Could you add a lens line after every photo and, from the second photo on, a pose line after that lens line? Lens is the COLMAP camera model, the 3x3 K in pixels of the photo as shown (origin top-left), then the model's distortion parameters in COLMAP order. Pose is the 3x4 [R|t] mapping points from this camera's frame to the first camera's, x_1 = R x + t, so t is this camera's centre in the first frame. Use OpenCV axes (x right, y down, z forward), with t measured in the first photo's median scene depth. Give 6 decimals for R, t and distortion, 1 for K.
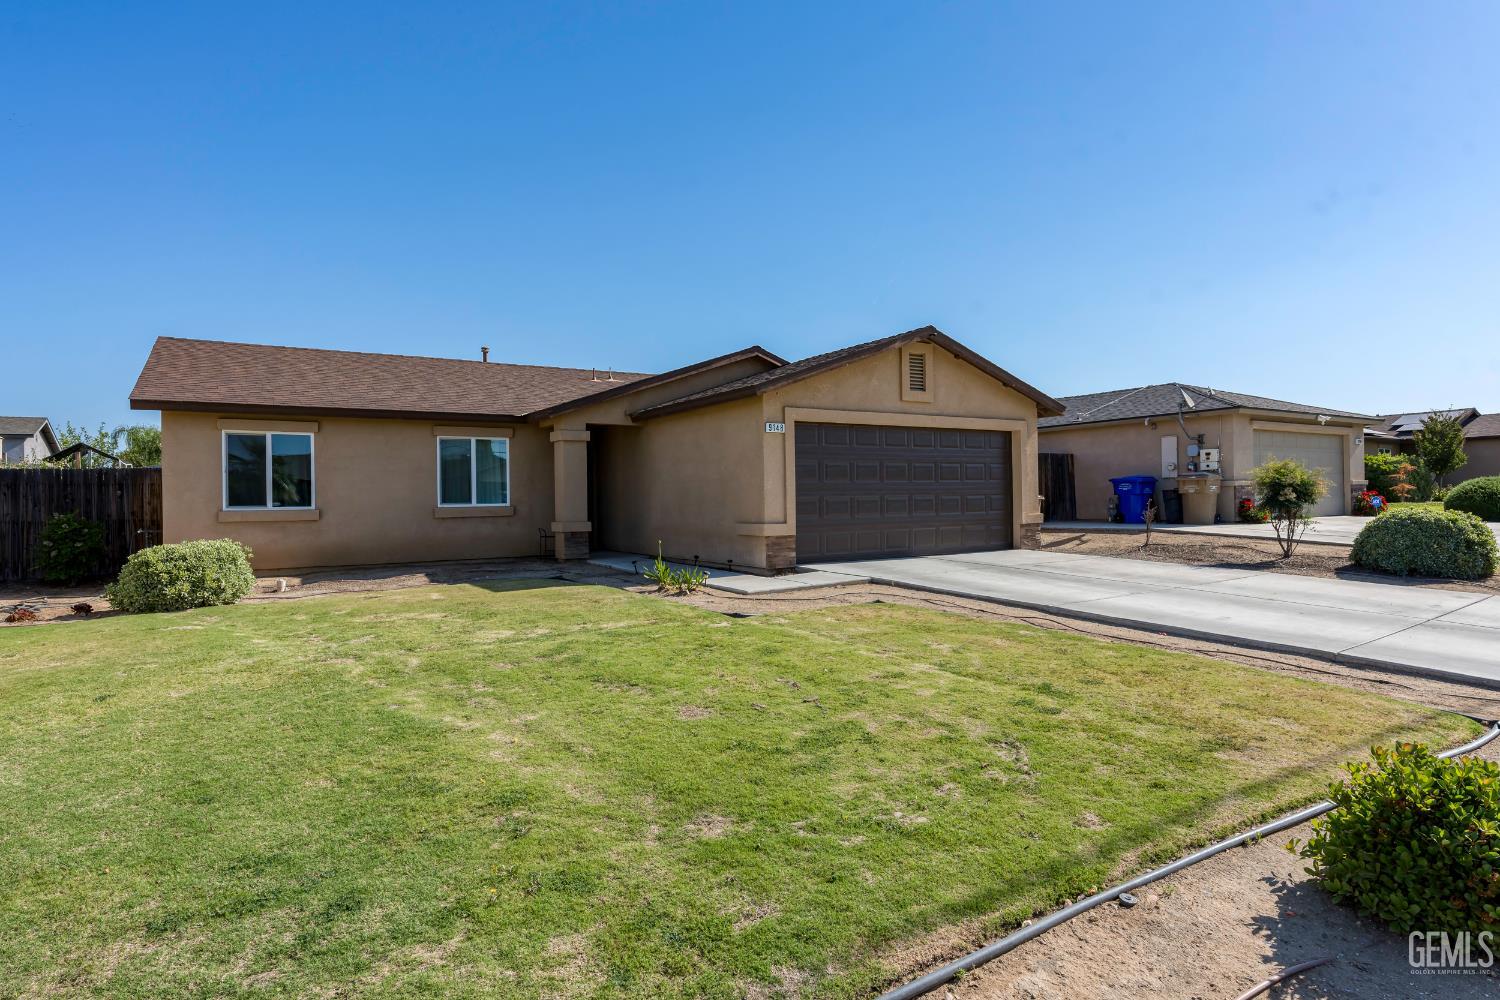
lens RADIAL K [[810.1, 0, 749.9], [0, 810.1, 499.5], [0, 0, 1]] dist [-0.002569, 0.000026]
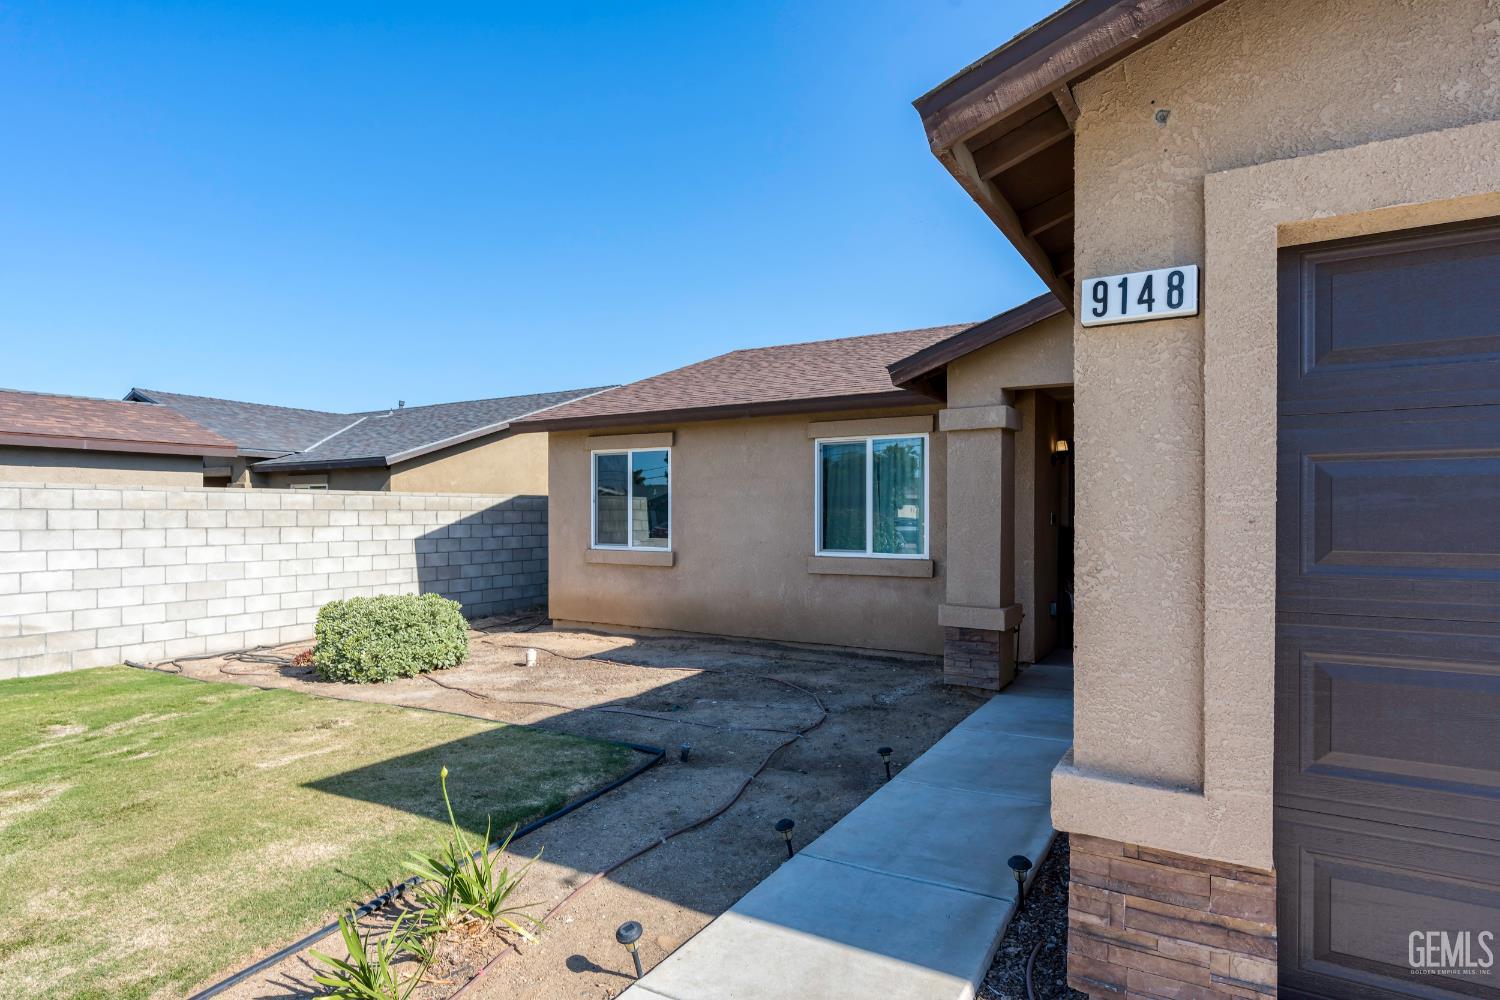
lens RADIAL K [[810.1, 0, 748.7], [0, 810.1, 504.2], [0, 0, 1]] dist [-0.002569, 0.000026]
pose [[0.435340, 0.006975, -0.900239, 0.150858], [-0.004813, 0.999974, 0.005420, -0.034522], [0.900253, 0.001974, 0.435362, 0.741892]]
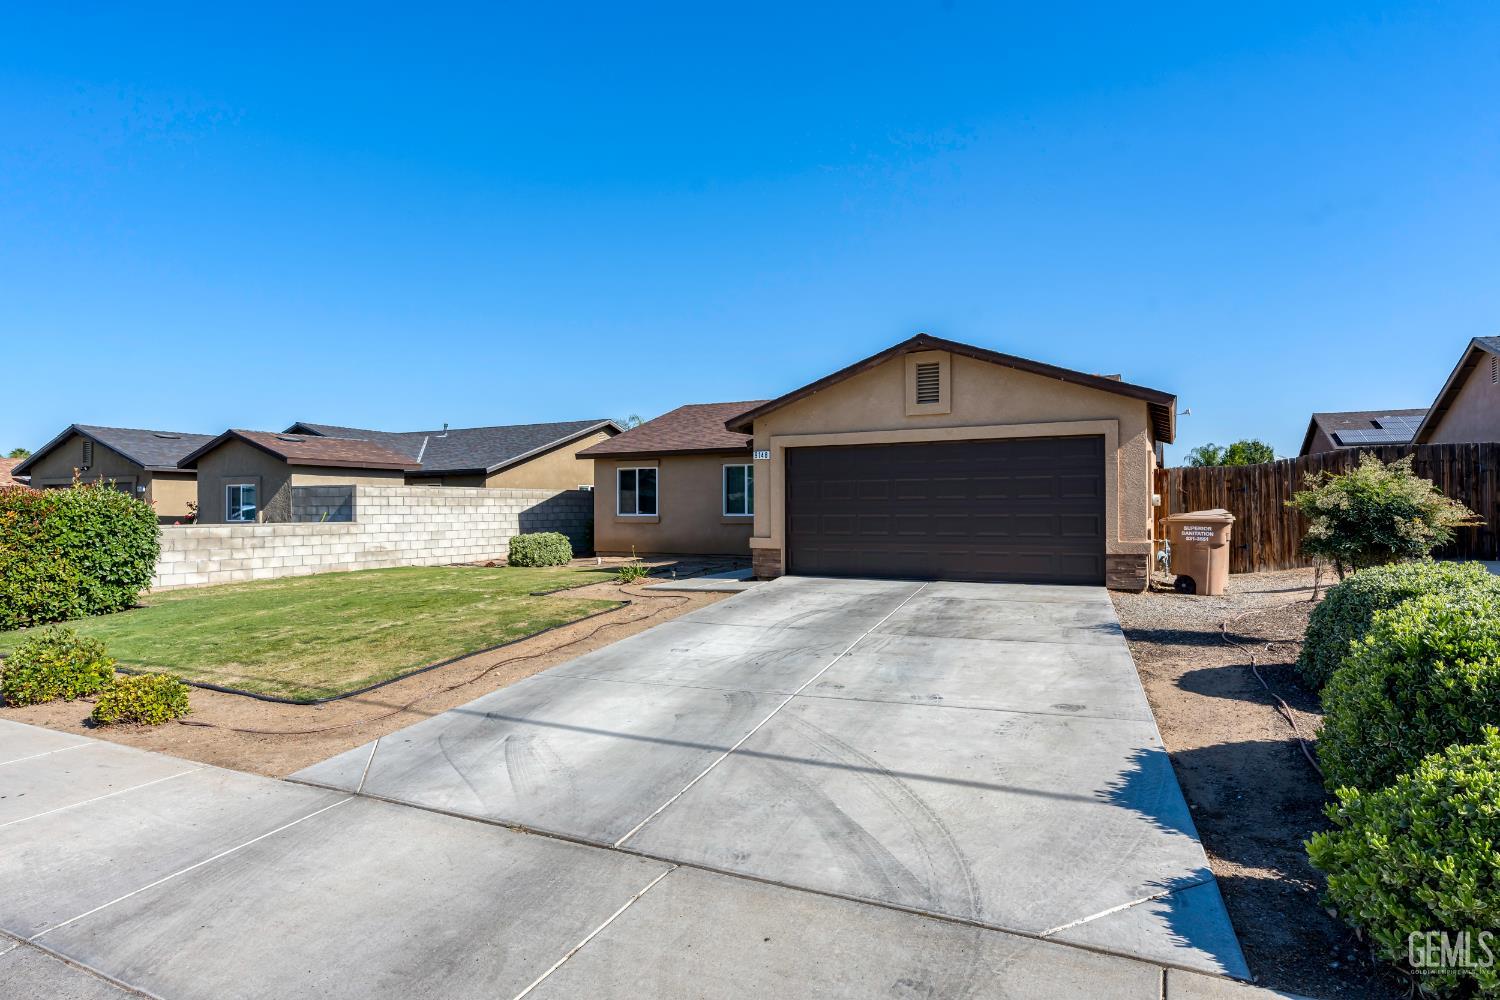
lens RADIAL K [[848.6, 0, 747.8], [0, 848.6, 498.4], [0, 0, 1]] dist [-0.001918, -0.000041]
pose [[0.495718, 0.004005, -0.868474, 0.964402], [-0.001578, 0.999992, 0.003711, -0.027760], [0.868482, -0.000469, 0.495721, 0.339212]]
